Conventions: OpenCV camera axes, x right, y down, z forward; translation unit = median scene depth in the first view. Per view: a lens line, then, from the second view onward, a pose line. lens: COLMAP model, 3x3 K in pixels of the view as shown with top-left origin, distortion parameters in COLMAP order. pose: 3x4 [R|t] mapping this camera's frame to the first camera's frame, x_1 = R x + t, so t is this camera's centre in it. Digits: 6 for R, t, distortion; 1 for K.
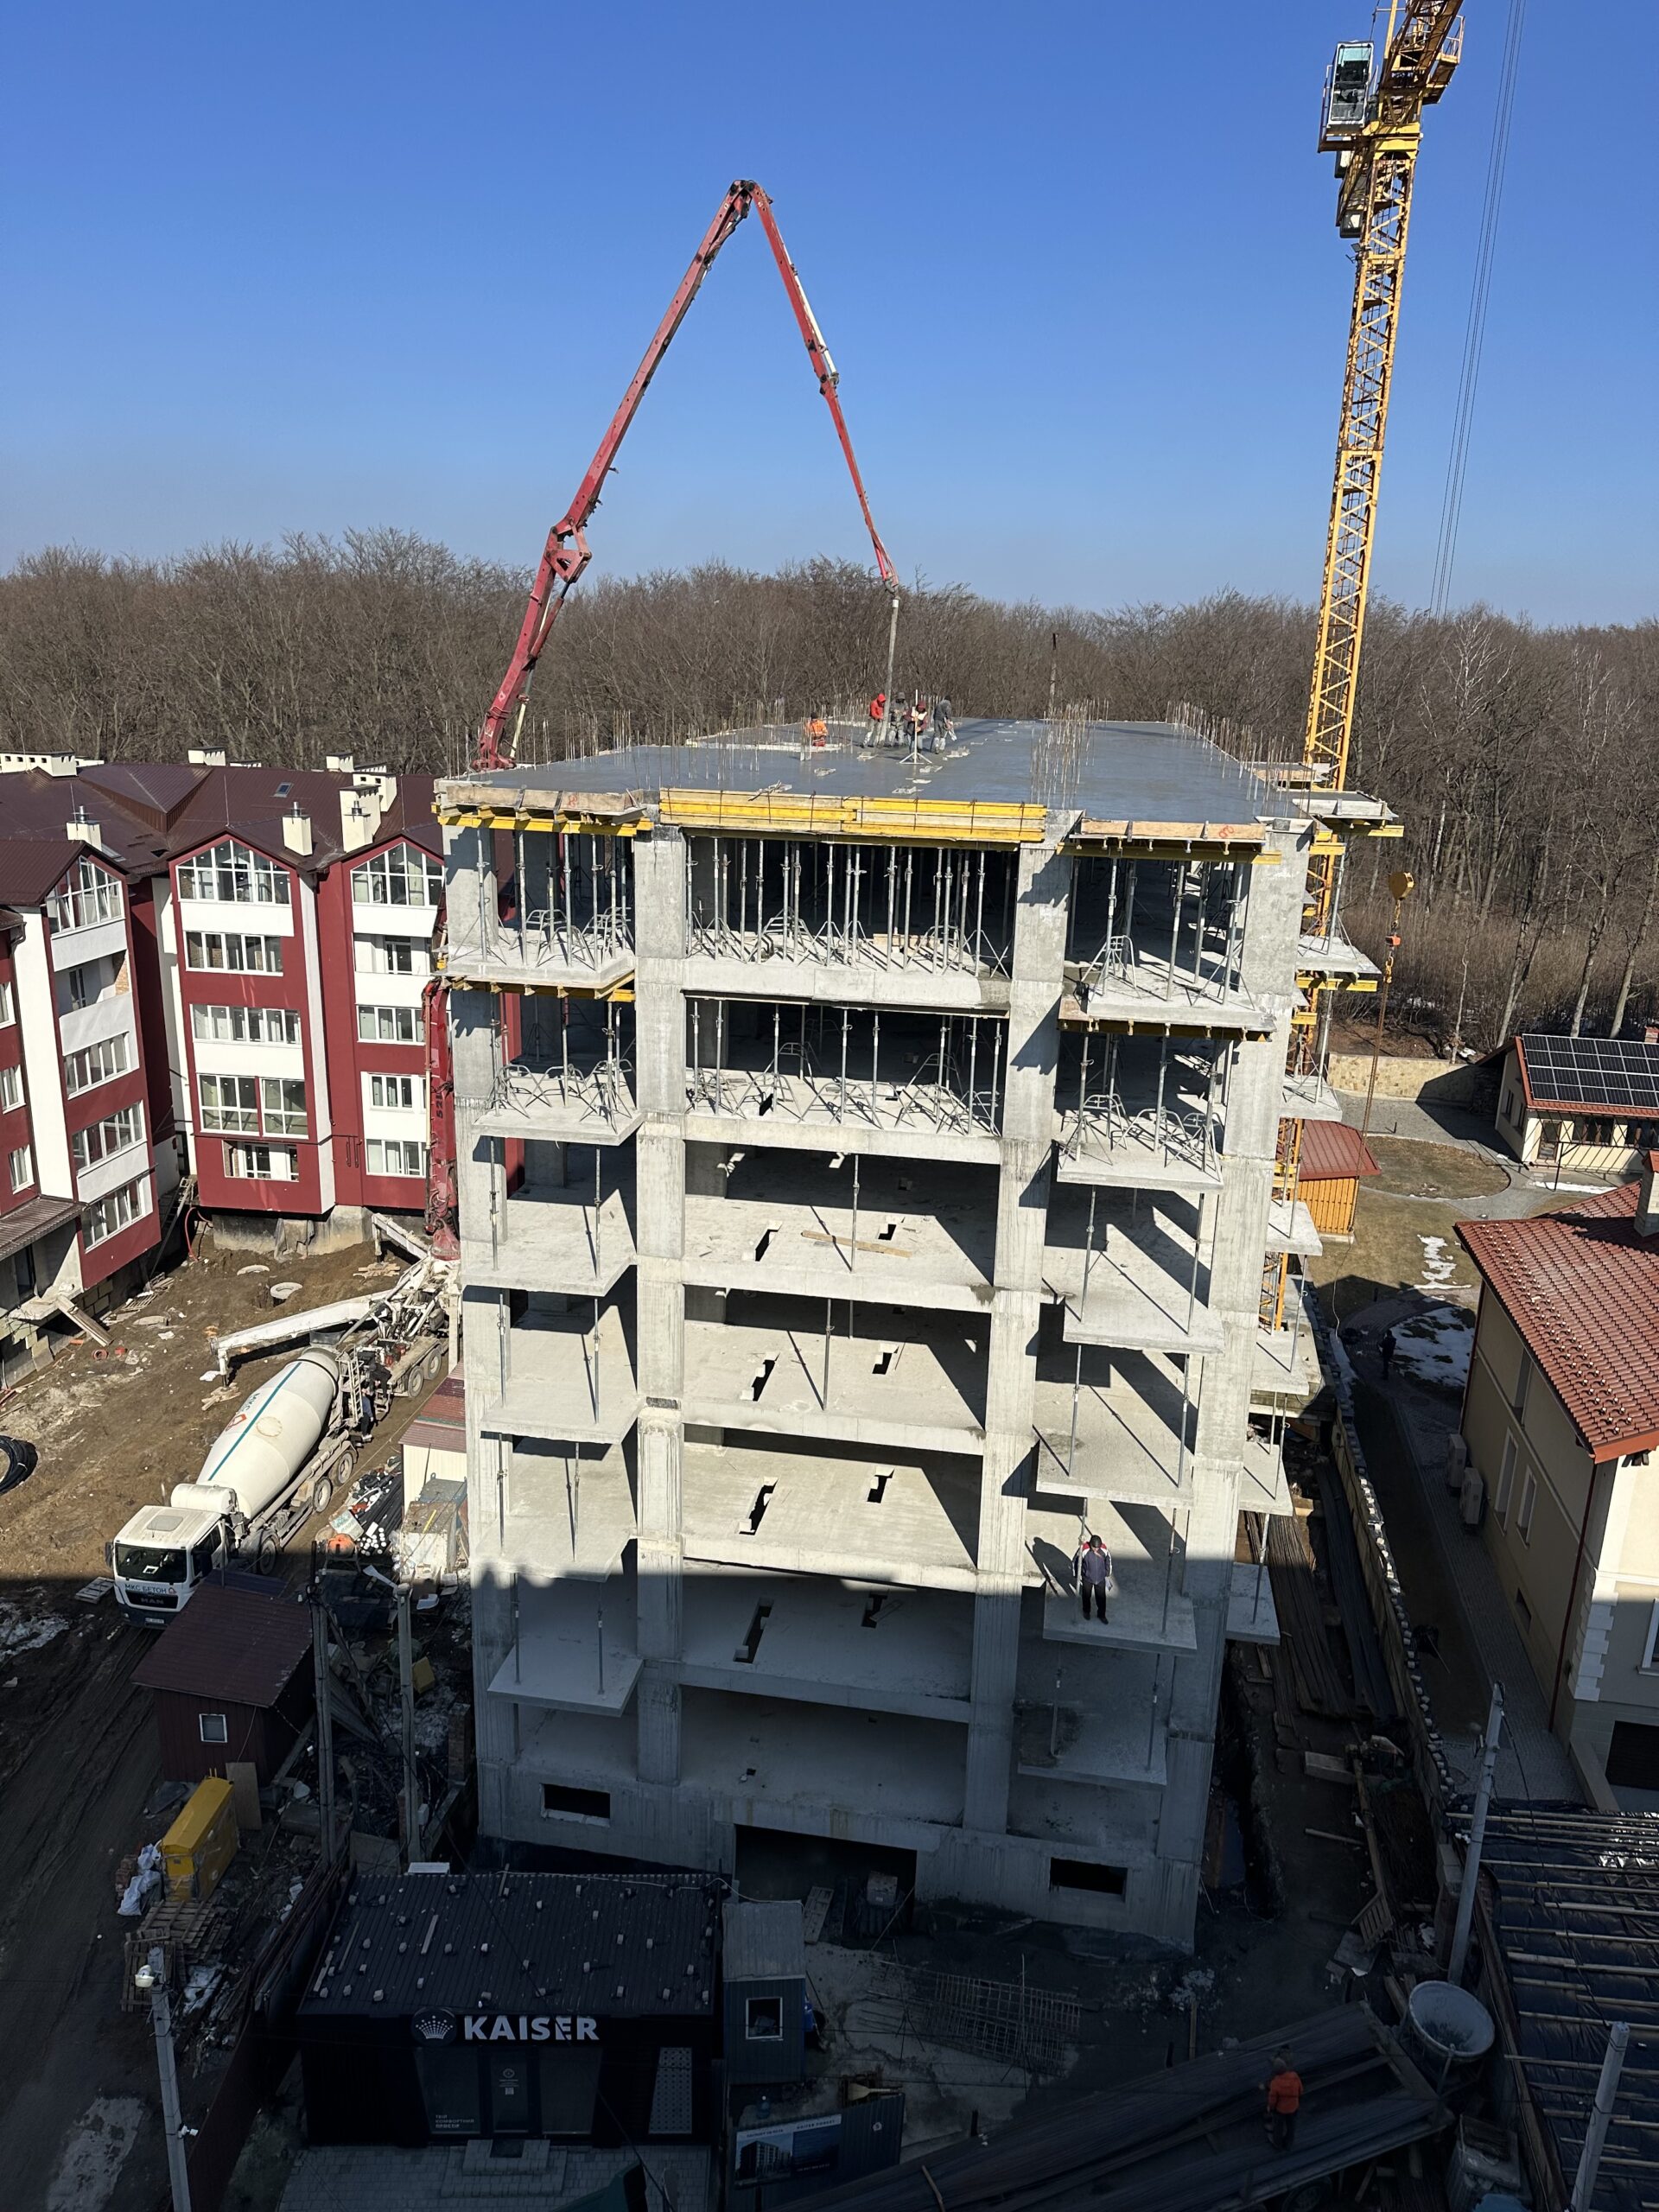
lens RADIAL K [[1555.8, 0, 838.4], [0, 1555.8, 1092.5], [0, 0, 1]] dist [0.051058, -0.051946]
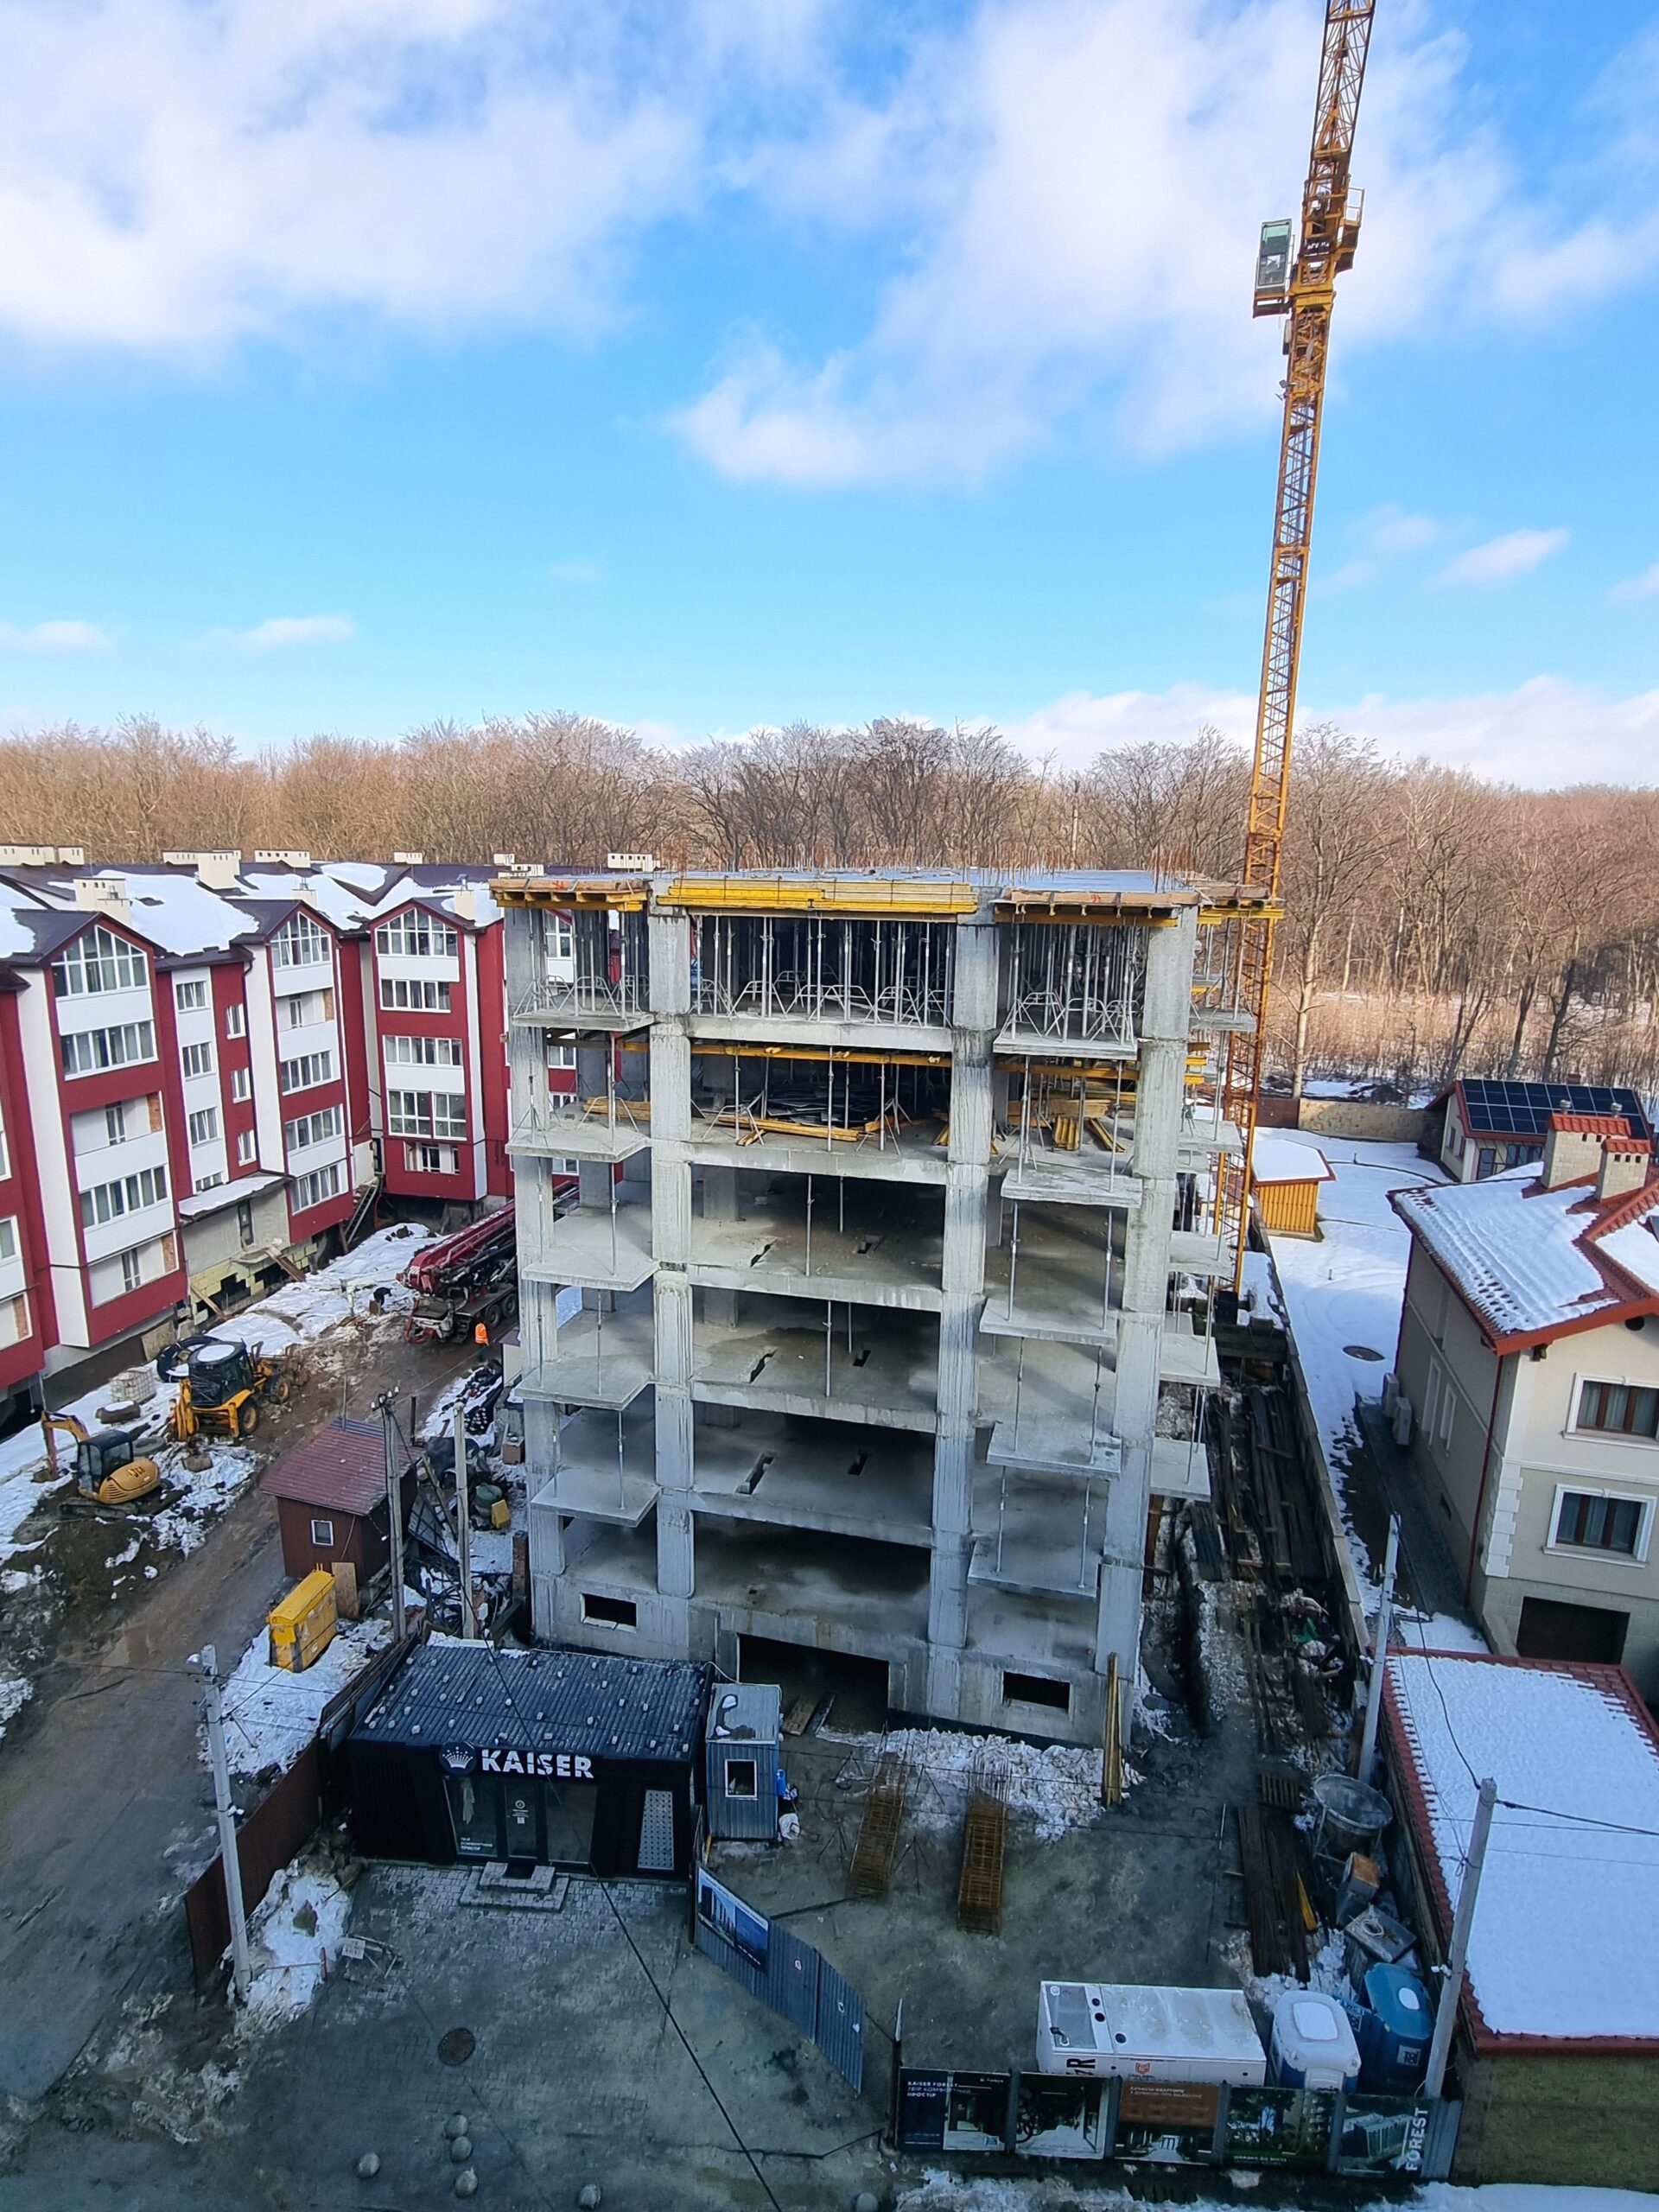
lens RADIAL K [[1215.4, 0, 805.5], [0, 1215.4, 1115.1], [0, 0, 1]] dist [-0.004179, 0.001018]
pose [[0.994752, 0.006267, -0.102126, 0.075190], [-0.012712, 0.997959, -0.062584, 0.129284], [0.101525, 0.063553, 0.992801, 0.067790]]
